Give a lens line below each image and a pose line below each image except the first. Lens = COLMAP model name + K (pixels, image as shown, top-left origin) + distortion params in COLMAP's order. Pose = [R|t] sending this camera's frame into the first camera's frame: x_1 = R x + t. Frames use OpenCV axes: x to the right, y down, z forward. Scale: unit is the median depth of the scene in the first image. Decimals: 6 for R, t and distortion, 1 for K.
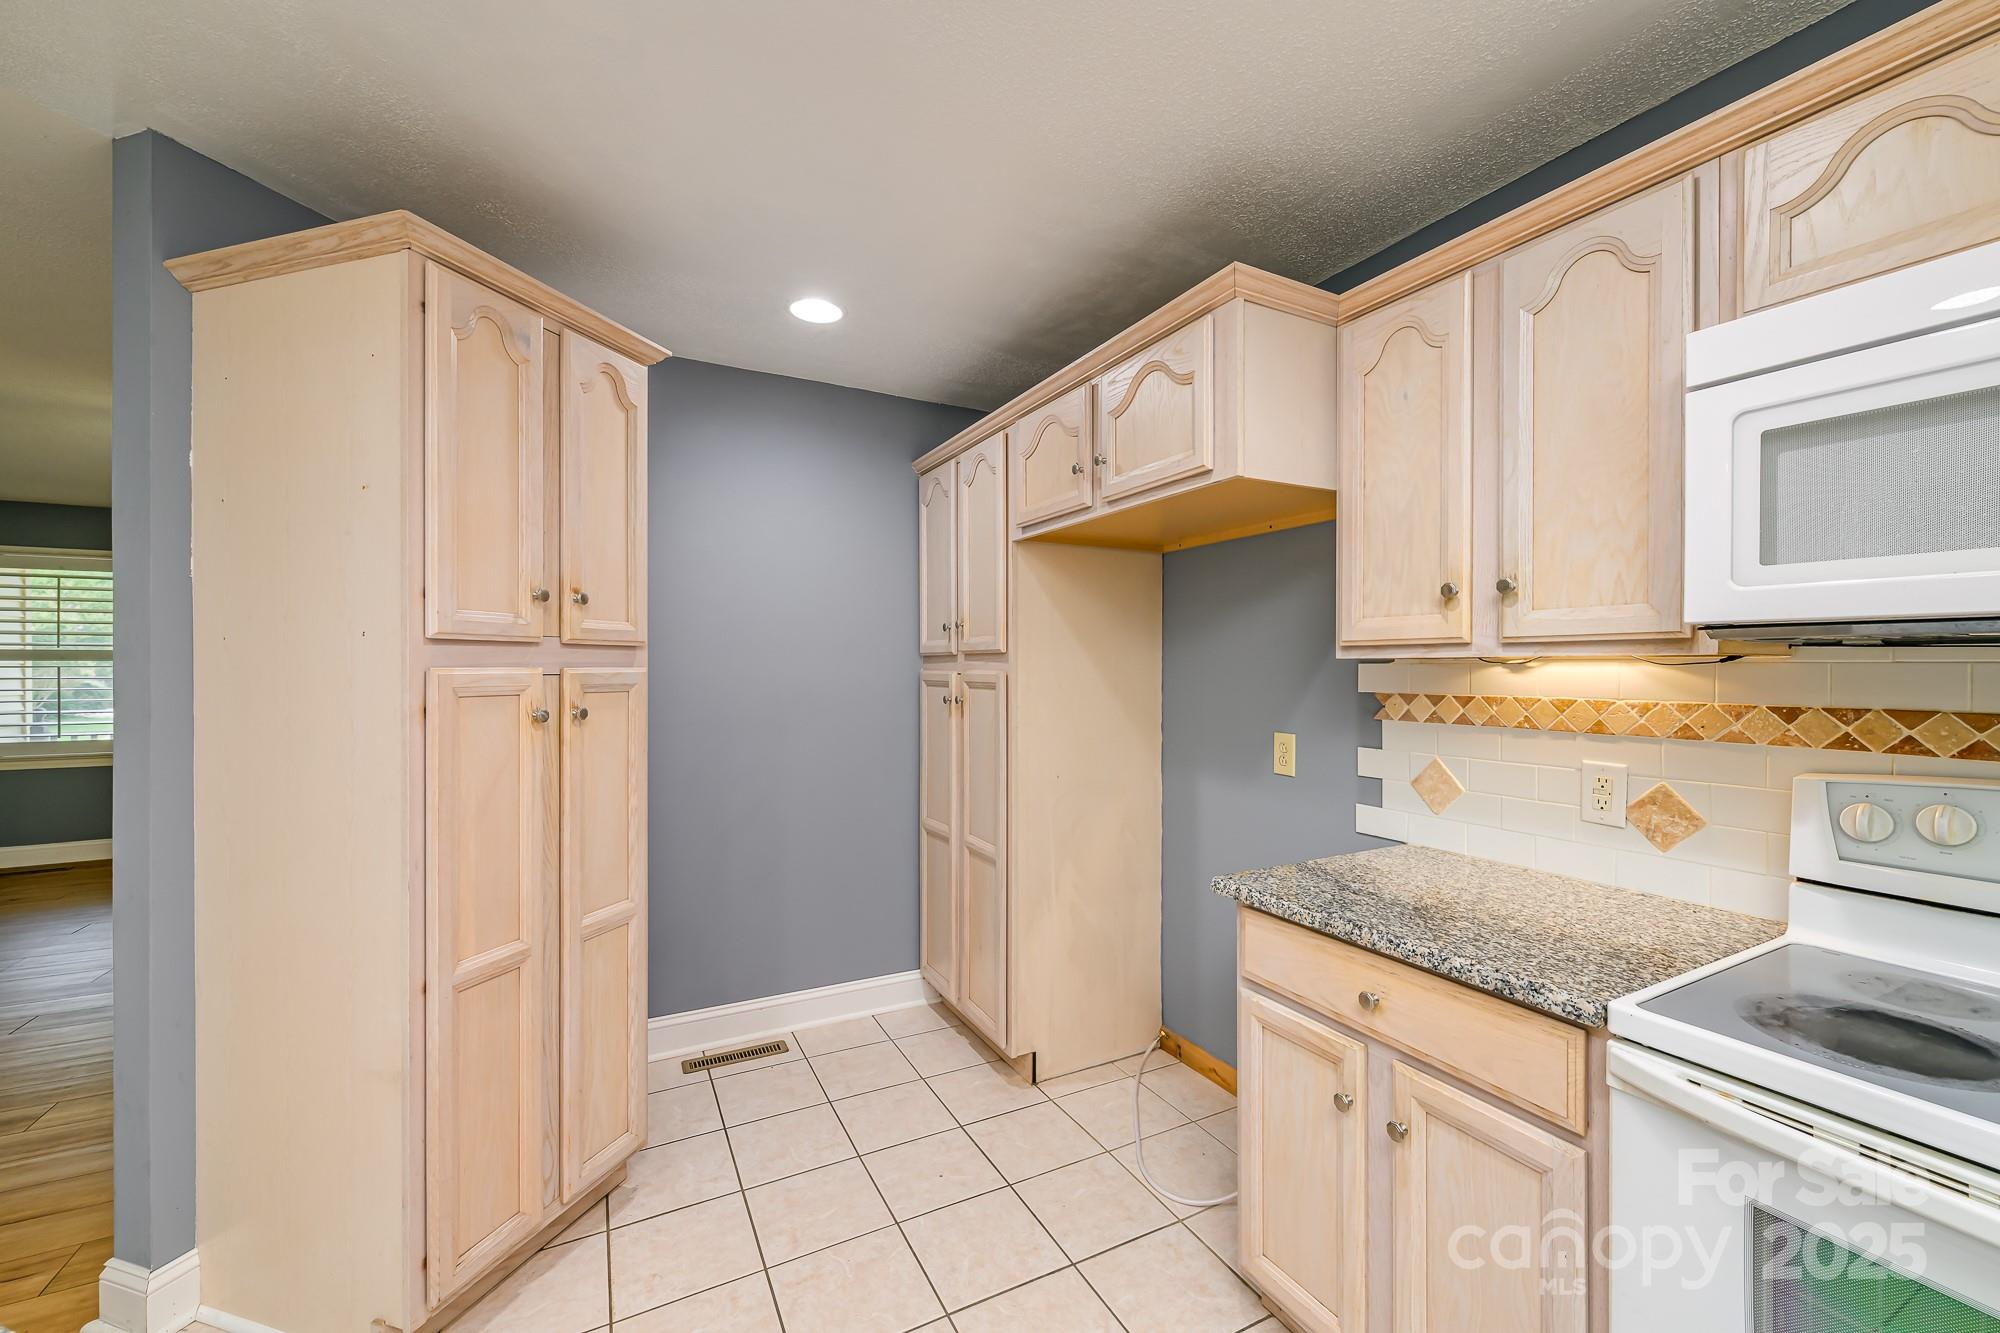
lens RADIAL K [[789.8, 0, 1009.5], [0, 789.8, 666.8], [0, 0, 1]] dist [0.000085, 0.000129]
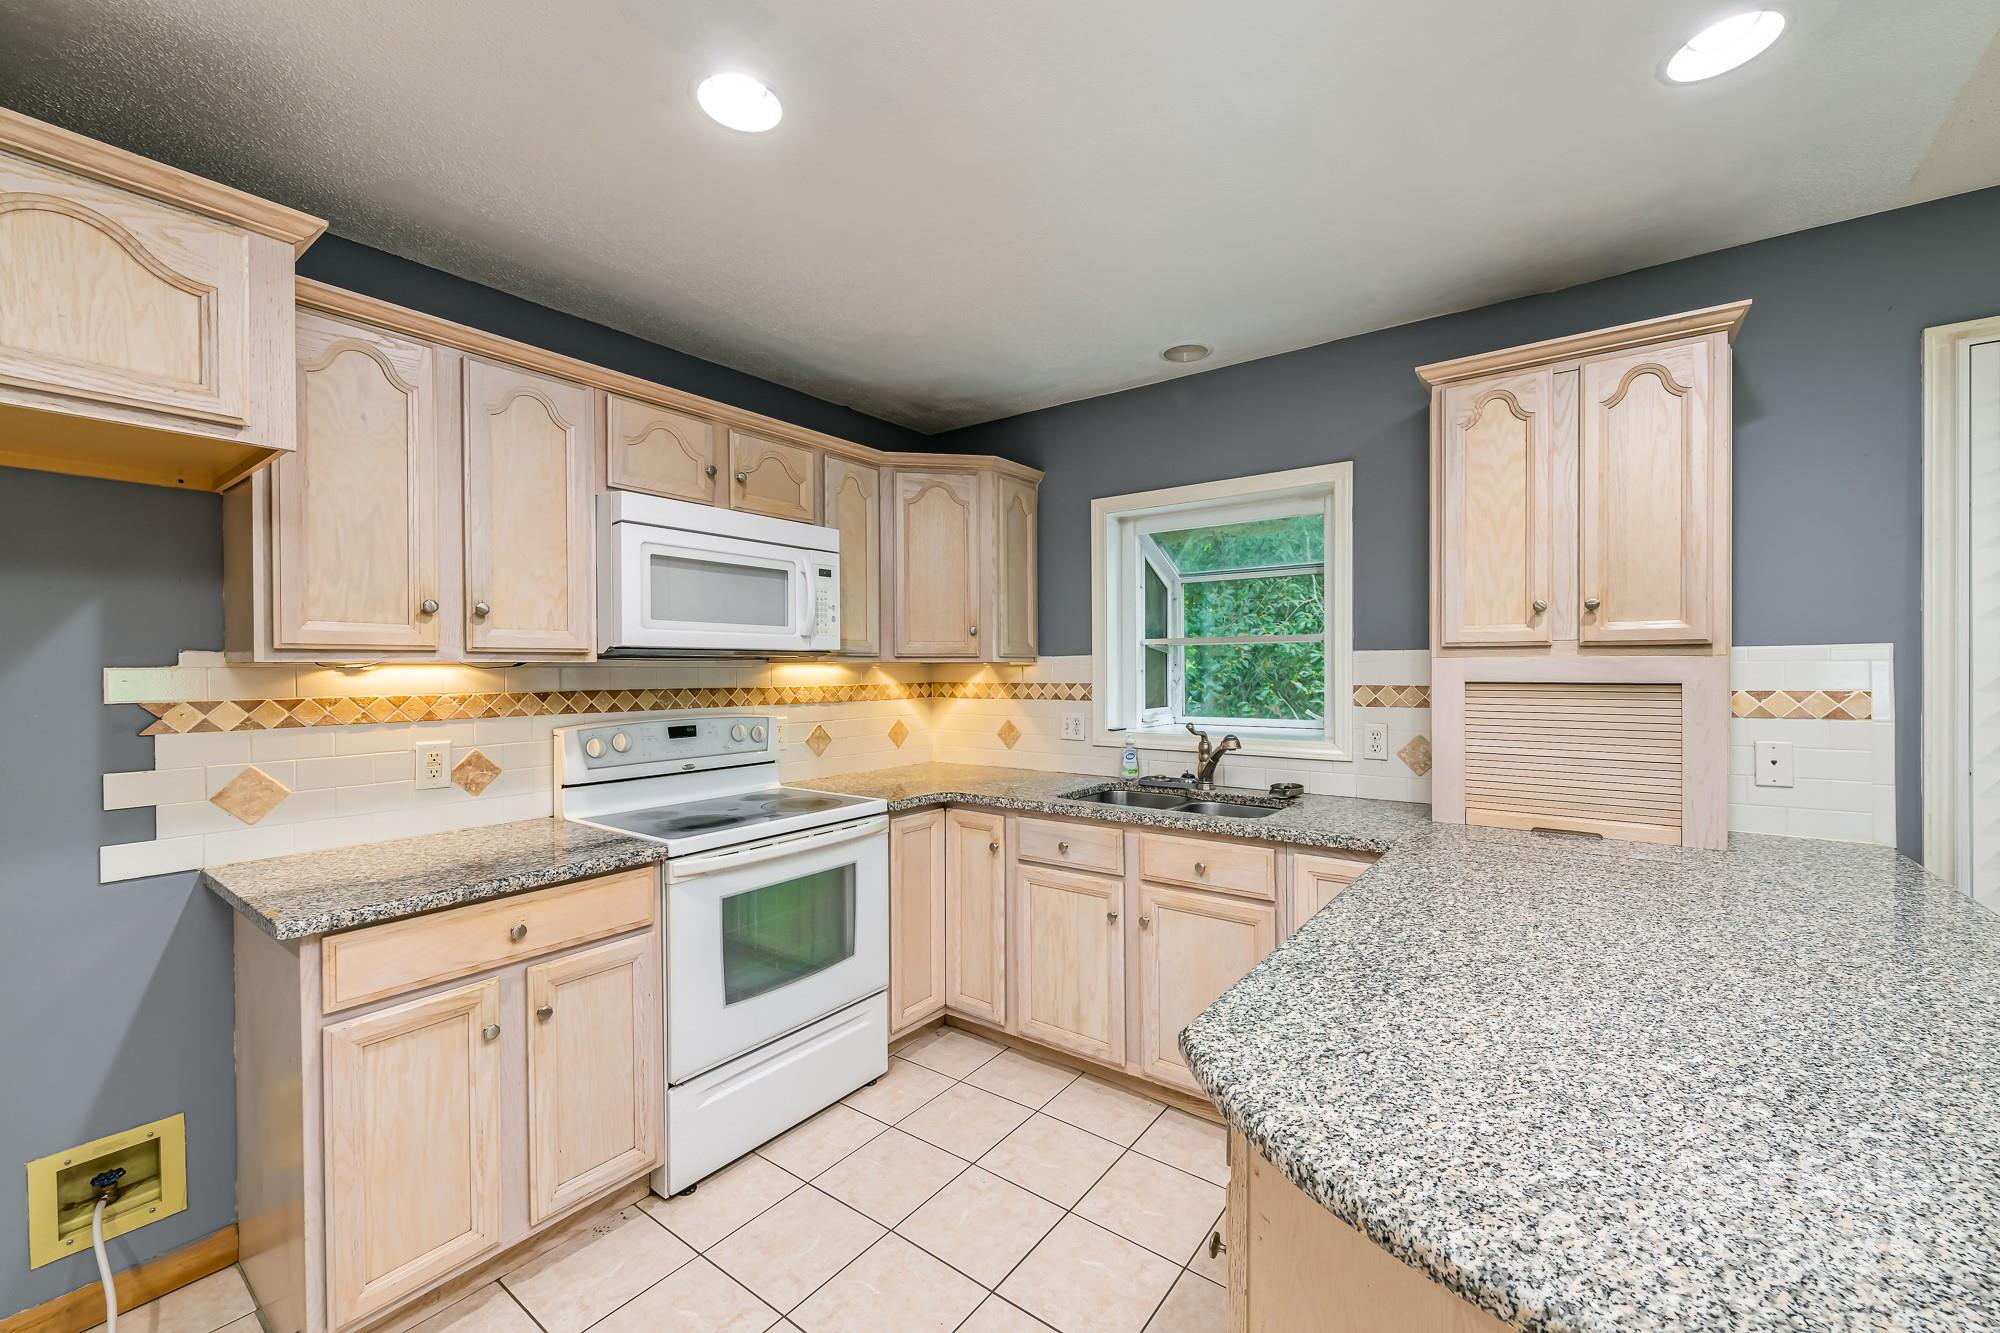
lens RADIAL K [[789.8, 0, 1013.4], [0, 789.8, 669.2], [0, 0, 1]] dist [0.000085, 0.000129]
pose [[-0.432954, -0.001492, 0.901415, -0.900229], [0.005251, 0.999977, 0.004177, -0.002139], [-0.901401, 0.006541, -0.432936, 0.717869]]
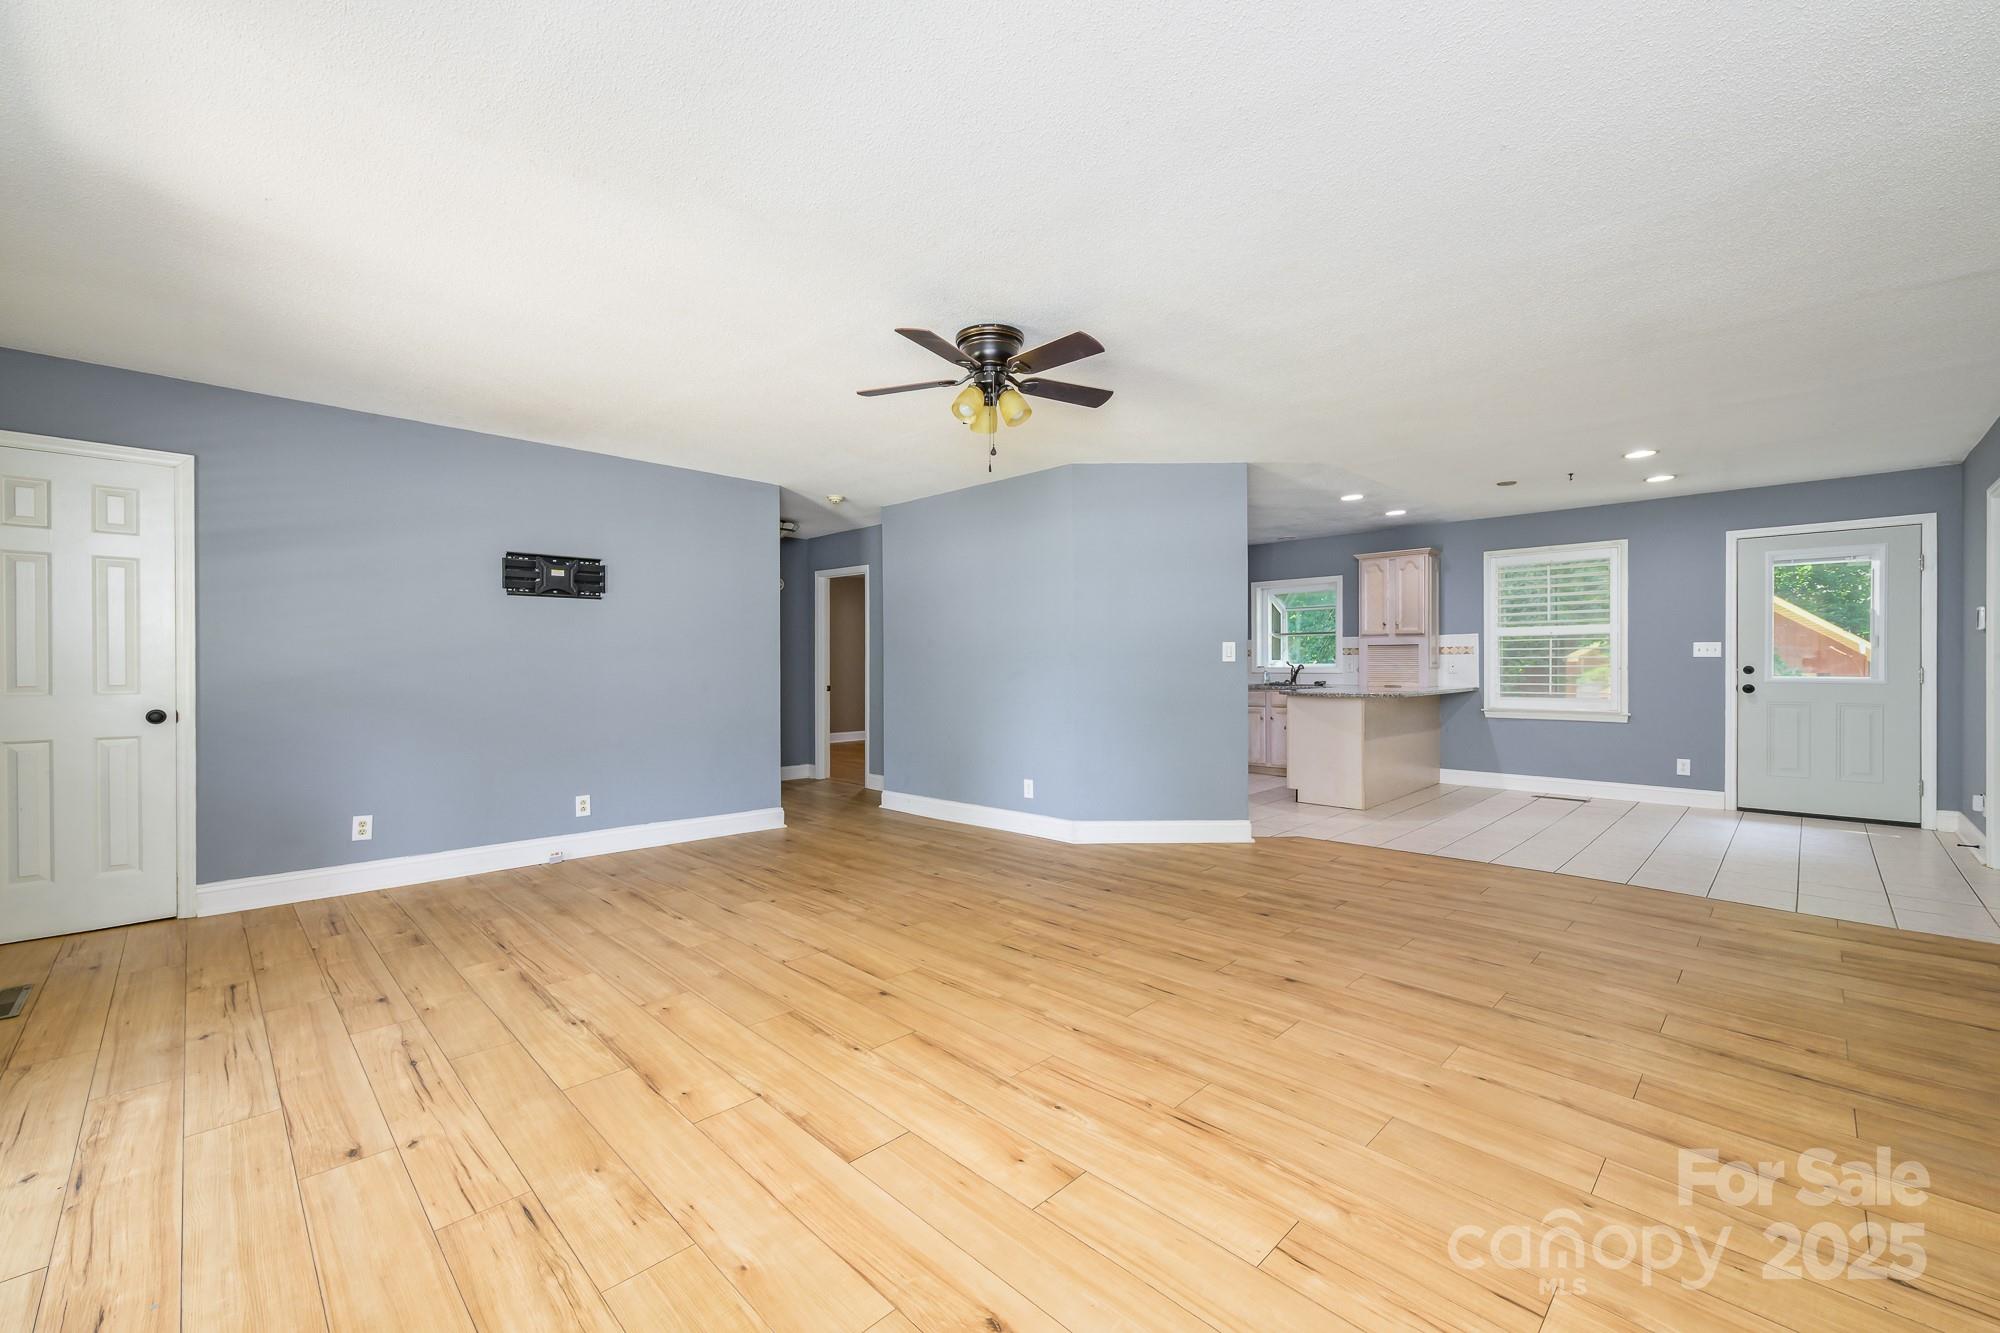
lens RADIAL K [[789.8, 0, 1007.6], [0, 789.8, 669.0], [0, 0, 1]] dist [0.000085, 0.000129]
pose [[-0.292291, -0.006635, 0.956306, -4.019885], [0.005893, 0.999944, 0.008739, 0.121025], [-0.956311, 0.008190, -0.292236, 2.959018]]
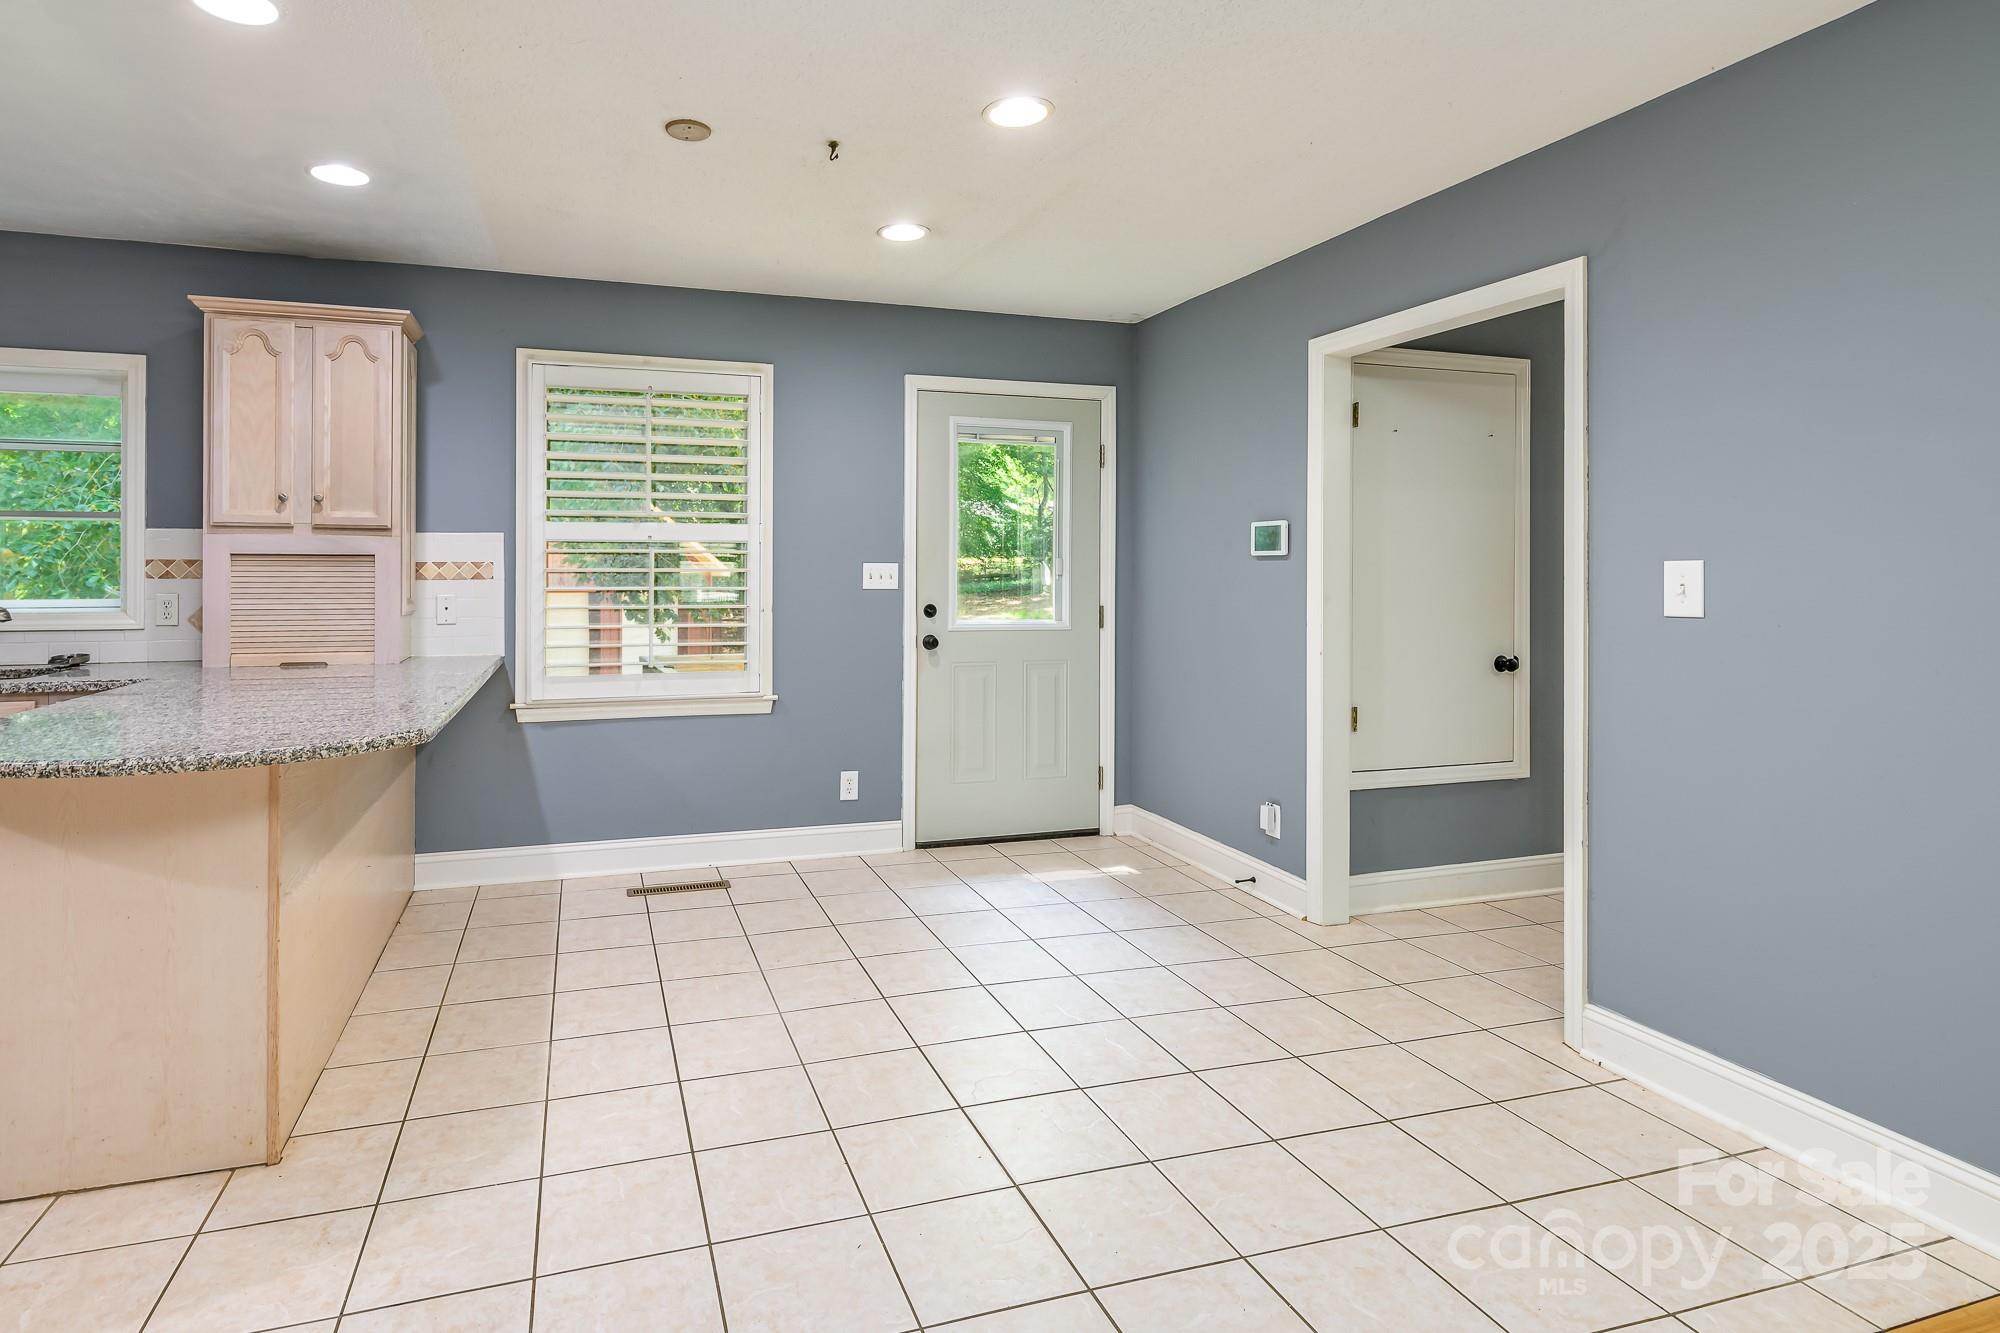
lens RADIAL K [[1000.9, 0, 870.4], [0, 1000.9, 567.1], [0, 0, 1]] dist [0.004933, -0.000219]
pose [[-0.977777, -0.003537, 0.209619, -1.850434], [-0.003602, 0.999994, 0.000073, 0.054639], [-0.209618, -0.000684, -0.977783, 1.277364]]
